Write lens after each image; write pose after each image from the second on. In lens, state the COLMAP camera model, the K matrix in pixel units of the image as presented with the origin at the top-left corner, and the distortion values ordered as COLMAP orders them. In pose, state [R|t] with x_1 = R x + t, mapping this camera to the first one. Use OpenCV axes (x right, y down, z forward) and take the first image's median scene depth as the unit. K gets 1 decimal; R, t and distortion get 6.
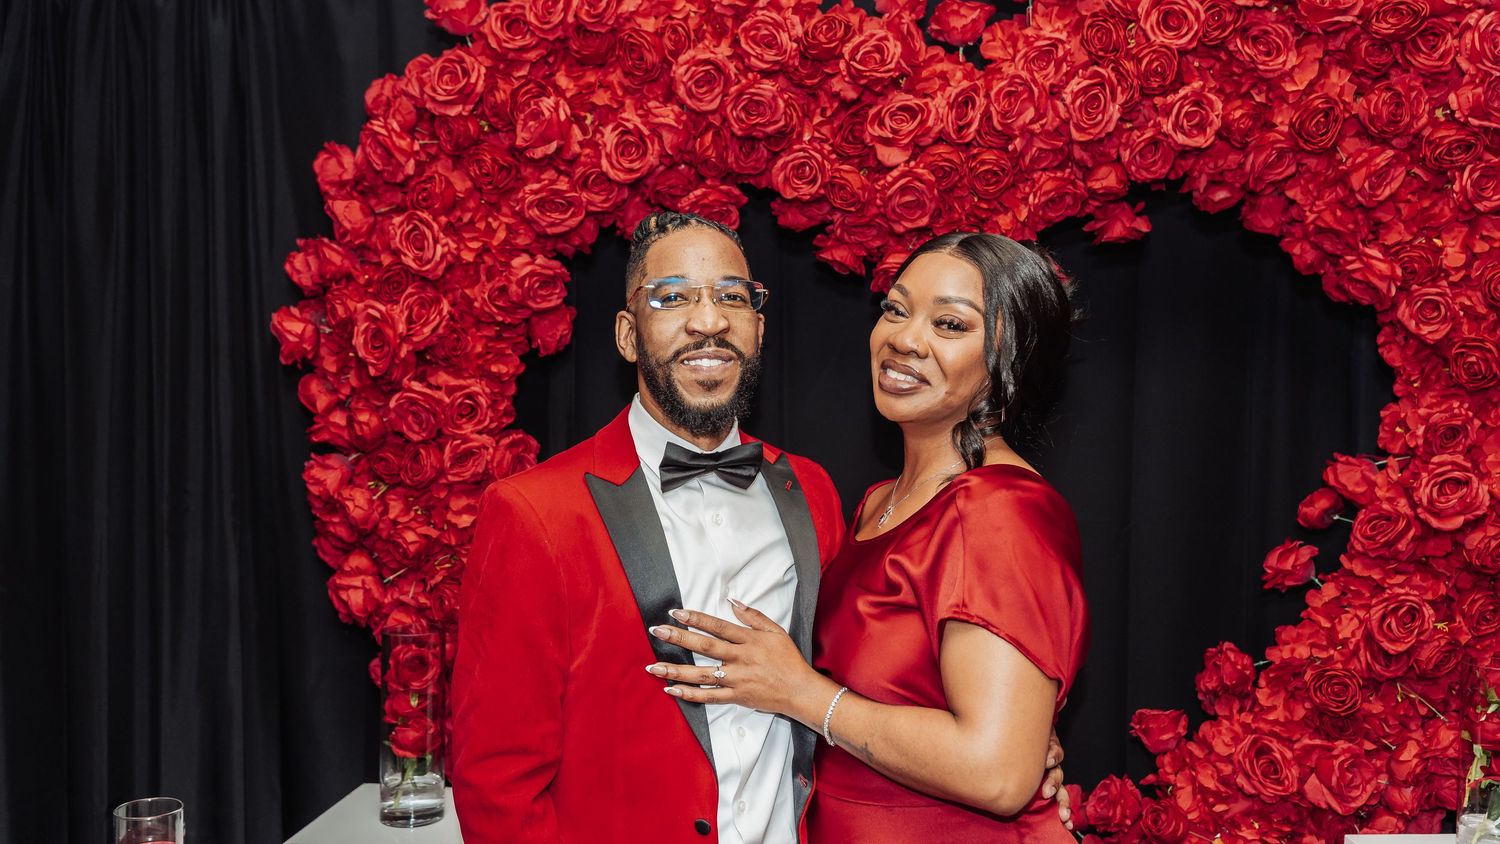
lens RADIAL K [[1318.9, 0, 748.8], [0, 1318.9, 422.4], [0, 0, 1]] dist [-0.018869, 0.000334]
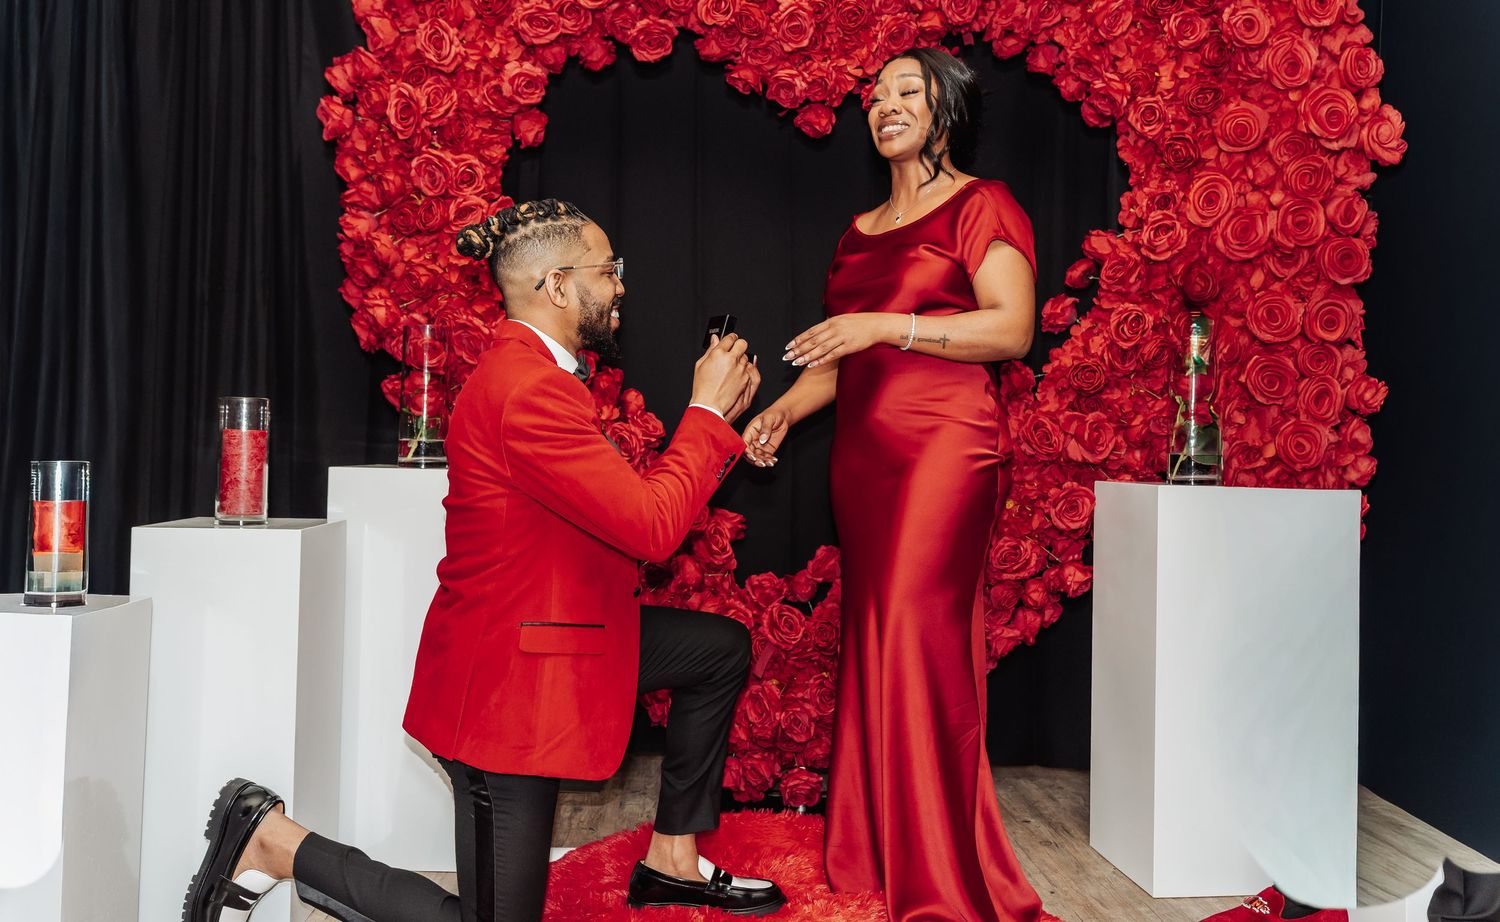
lens RADIAL K [[1226.5, 0, 752.1], [0, 1226.5, 460.9], [0, 0, 1]] dist [0.005093, -0.001157]
pose [[0.994375, 0.015044, 0.104844, -0.053152], [-0.010615, 0.999033, -0.042674, 0.340384], [-0.105385, 0.041321, 0.993573, -0.274429]]
